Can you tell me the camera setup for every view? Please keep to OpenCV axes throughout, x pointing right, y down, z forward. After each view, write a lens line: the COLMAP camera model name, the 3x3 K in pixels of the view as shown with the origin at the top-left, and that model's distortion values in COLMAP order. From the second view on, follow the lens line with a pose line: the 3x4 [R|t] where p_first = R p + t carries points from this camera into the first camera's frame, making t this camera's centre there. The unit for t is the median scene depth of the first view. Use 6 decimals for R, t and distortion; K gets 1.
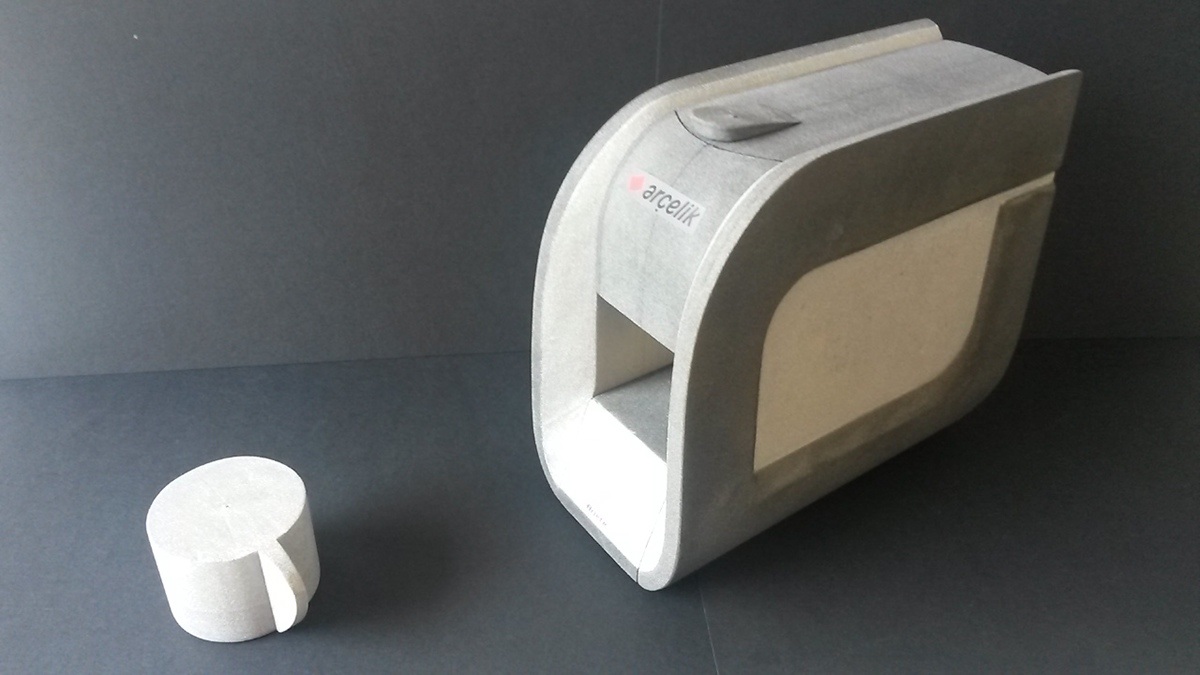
lens RADIAL K [[1041.5, 0, 600.0], [0, 1041.5, 337.5], [0, 0, 1]] dist [0.098270, -0.093677]
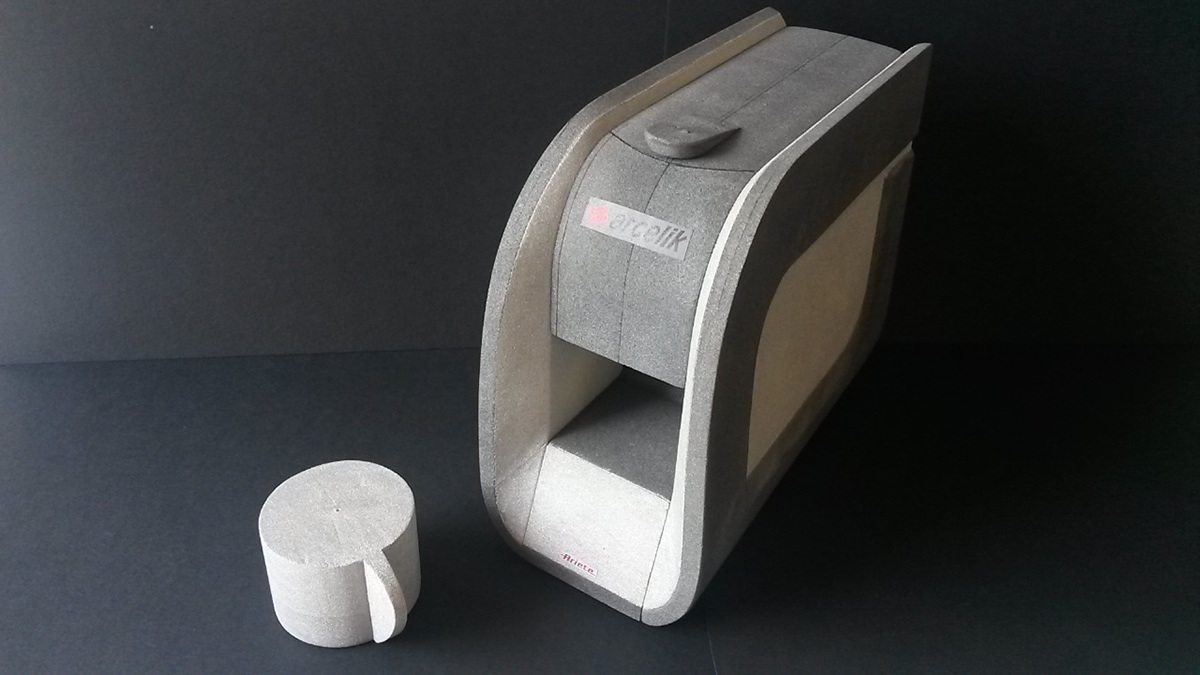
lens RADIAL K [[1041.5, 0, 600.0], [0, 1041.5, 337.5], [0, 0, 1]] dist [0.098270, -0.093677]
pose [[0.926120, -0.196961, 0.321726, -0.280209], [0.190722, 0.980311, 0.051134, -0.084346], [-0.325463, 0.014004, 0.945451, 0.107673]]
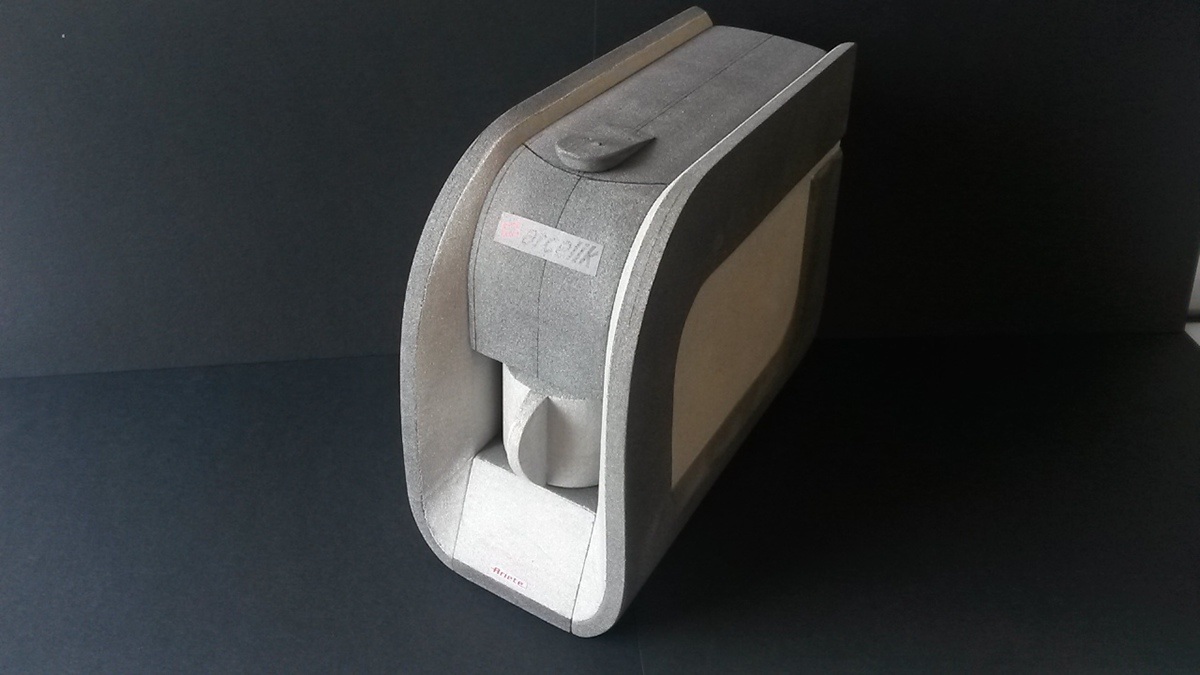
lens RADIAL K [[1041.5, 0, 600.0], [0, 1041.5, 337.5], [0, 0, 1]] dist [0.098270, -0.093677]
pose [[0.916050, -0.224229, 0.332527, -0.215895], [0.210548, 0.974536, 0.077126, -0.106199], [-0.341354, -0.000638, 0.939935, 0.097358]]
